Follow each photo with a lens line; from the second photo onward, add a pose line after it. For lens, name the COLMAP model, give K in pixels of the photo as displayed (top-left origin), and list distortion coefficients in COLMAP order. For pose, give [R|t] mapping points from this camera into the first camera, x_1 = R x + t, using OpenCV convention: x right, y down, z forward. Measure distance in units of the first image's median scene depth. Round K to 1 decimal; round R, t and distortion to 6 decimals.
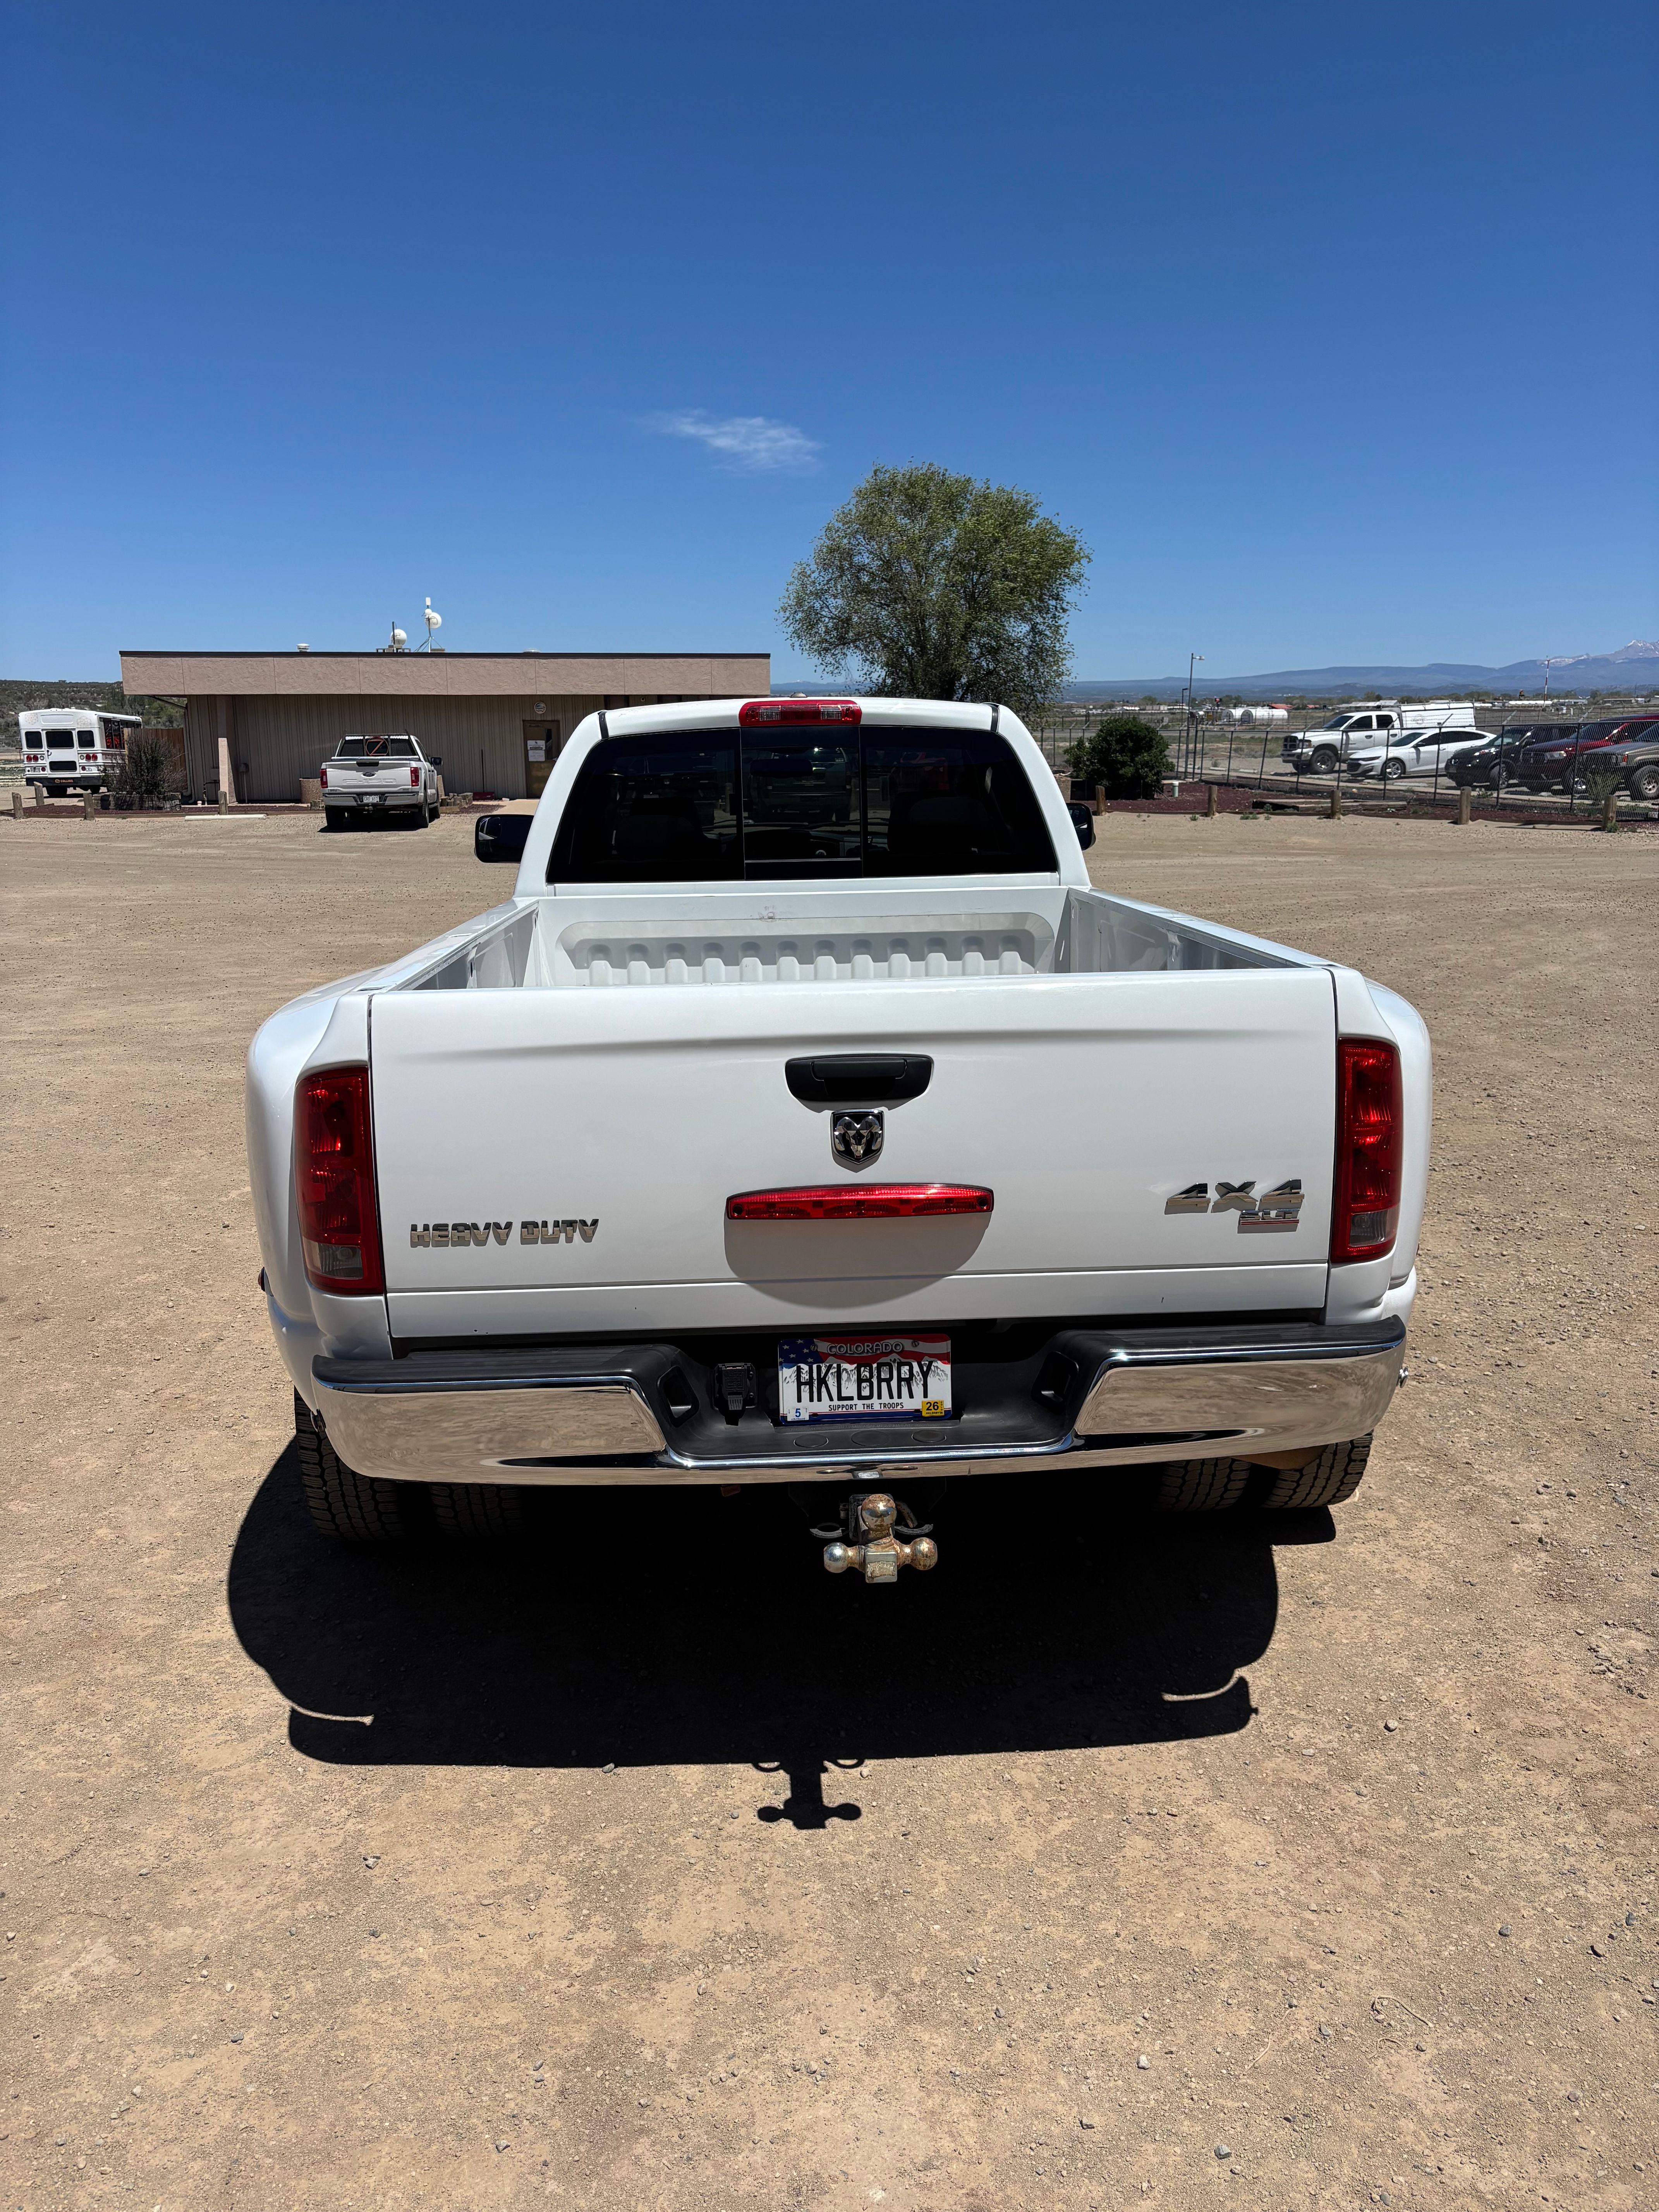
lens RADIAL K [[1666.2, 0, 833.5], [0, 1666.2, 1117.4], [0, 0, 1]] dist [0.041659, -0.045739]
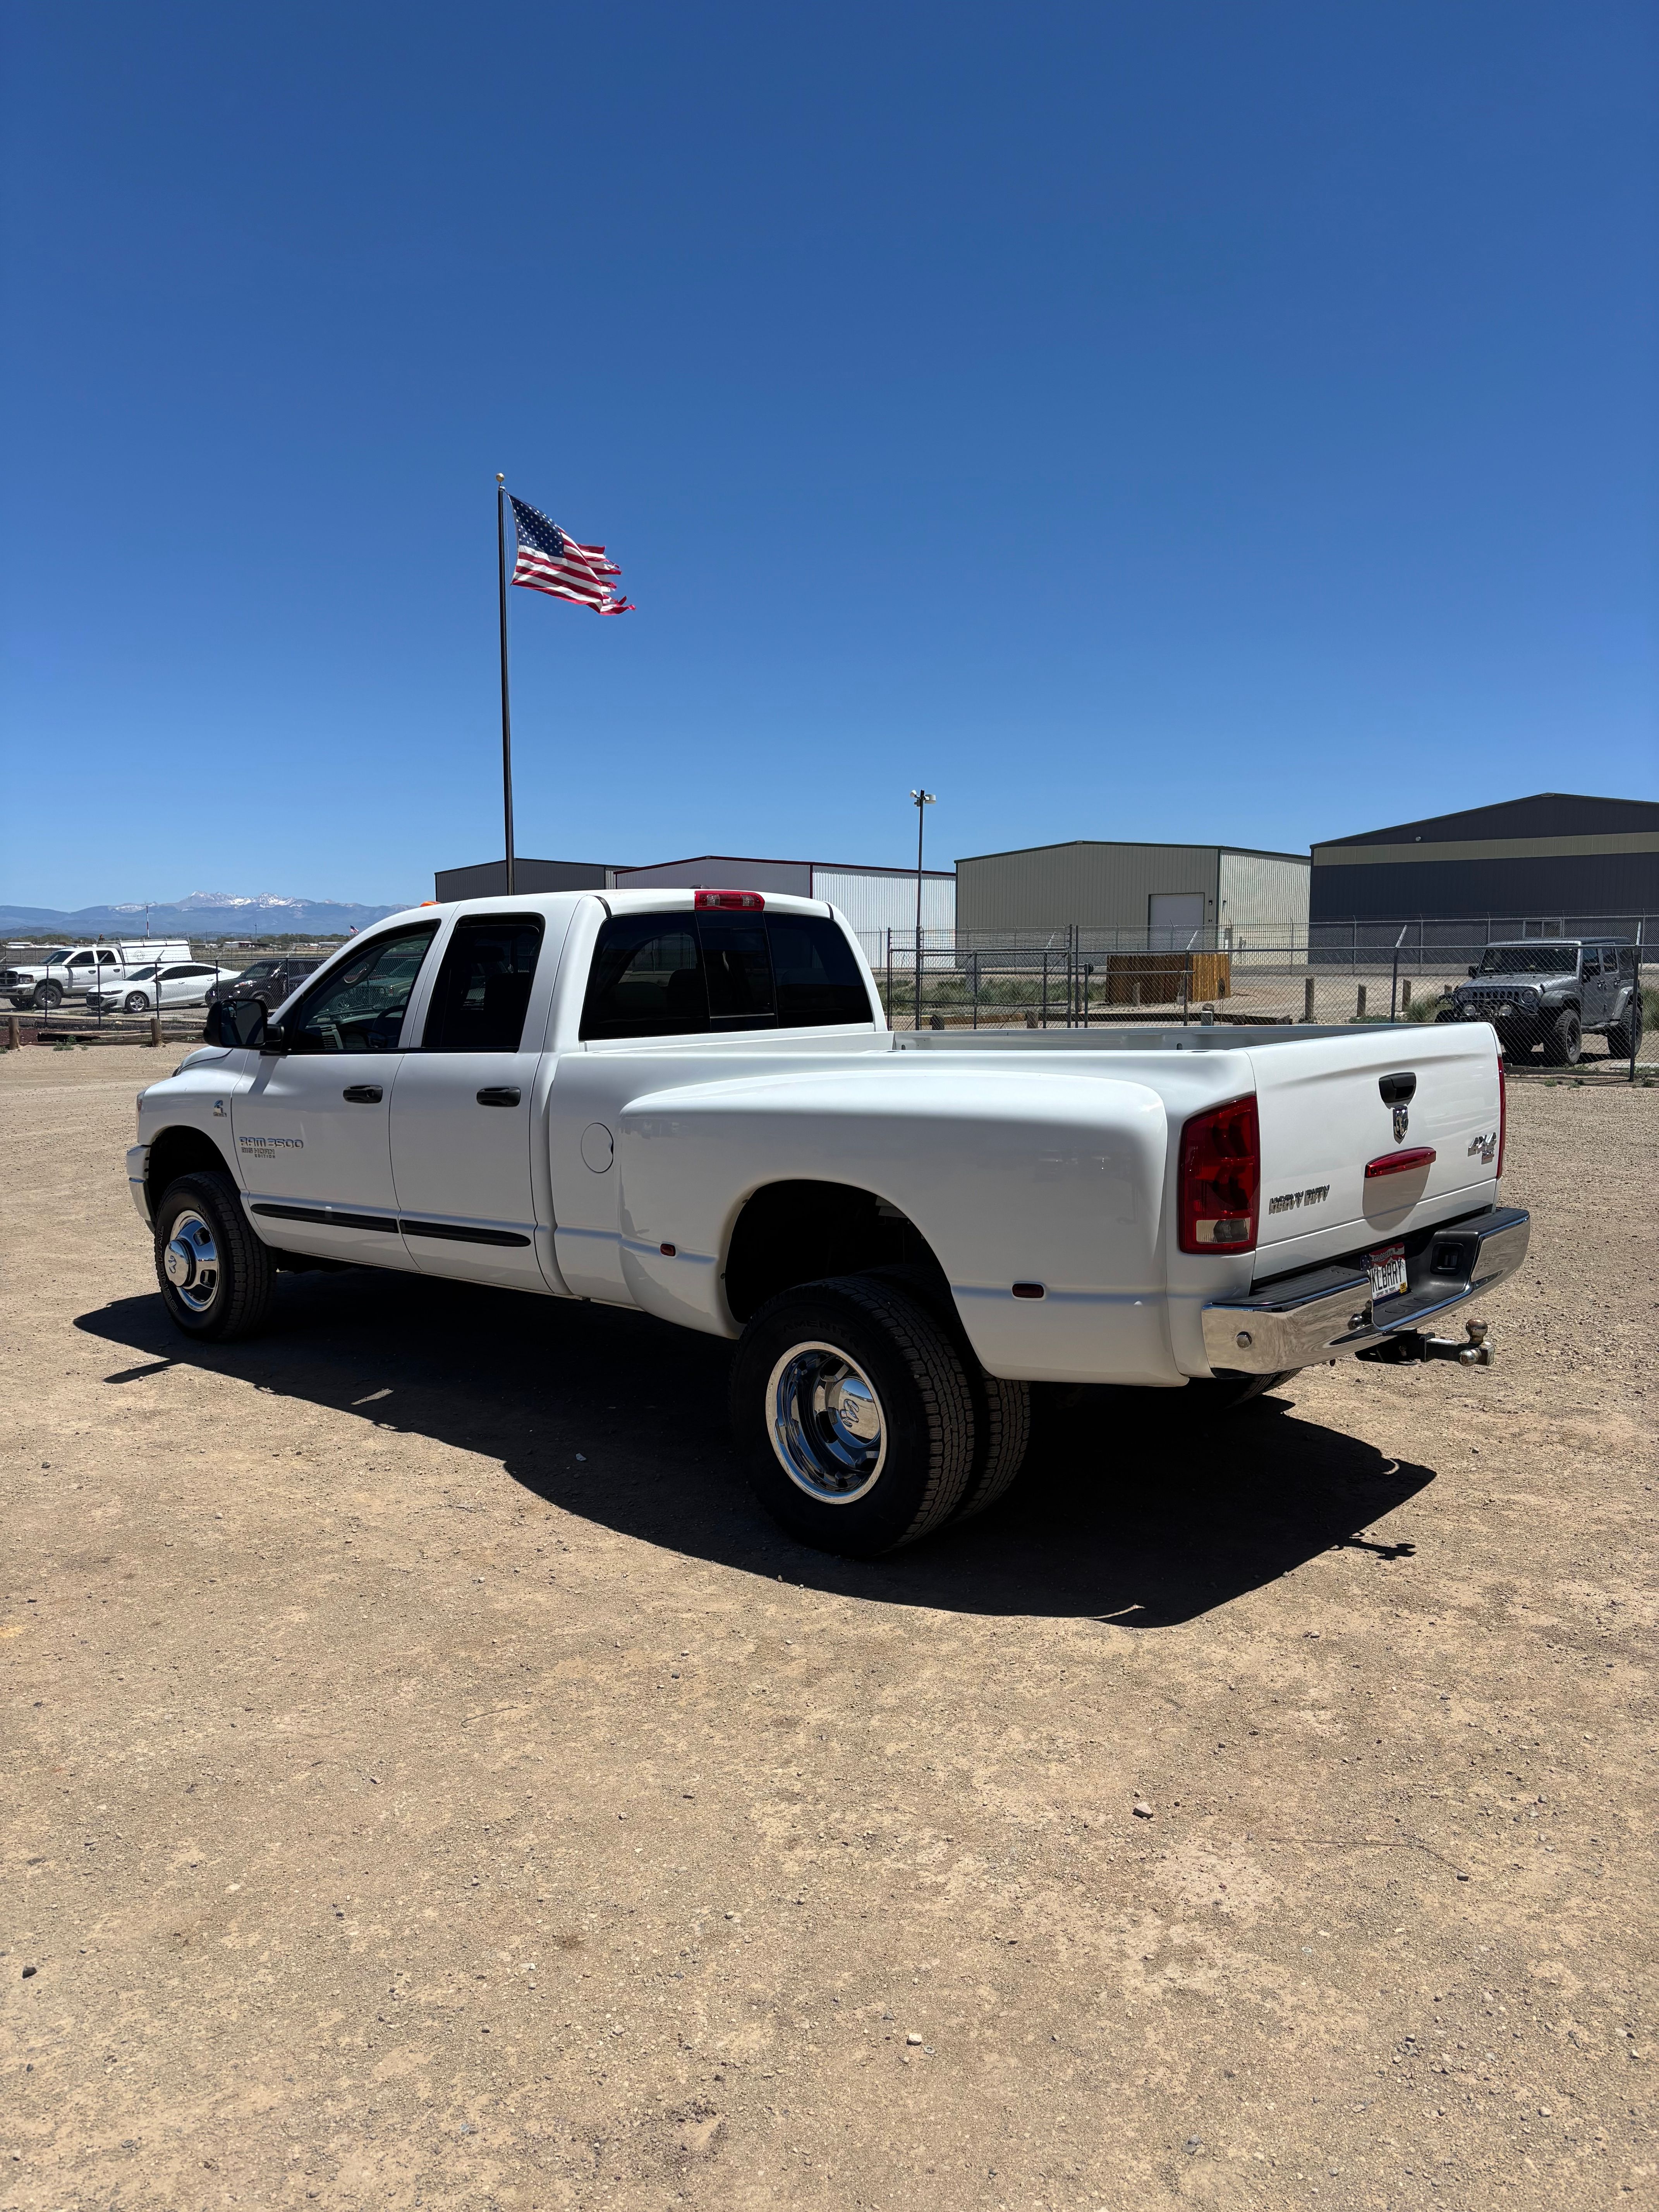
lens RADIAL K [[1666.2, 0, 825.9], [0, 1666.2, 1113.9], [0, 0, 1]] dist [0.041659, -0.045739]
pose [[0.702325, -0.060075, 0.709317, -0.869760], [0.160681, 0.984095, -0.075750, 0.020494], [-0.693485, 0.167175, 0.700808, 0.105031]]
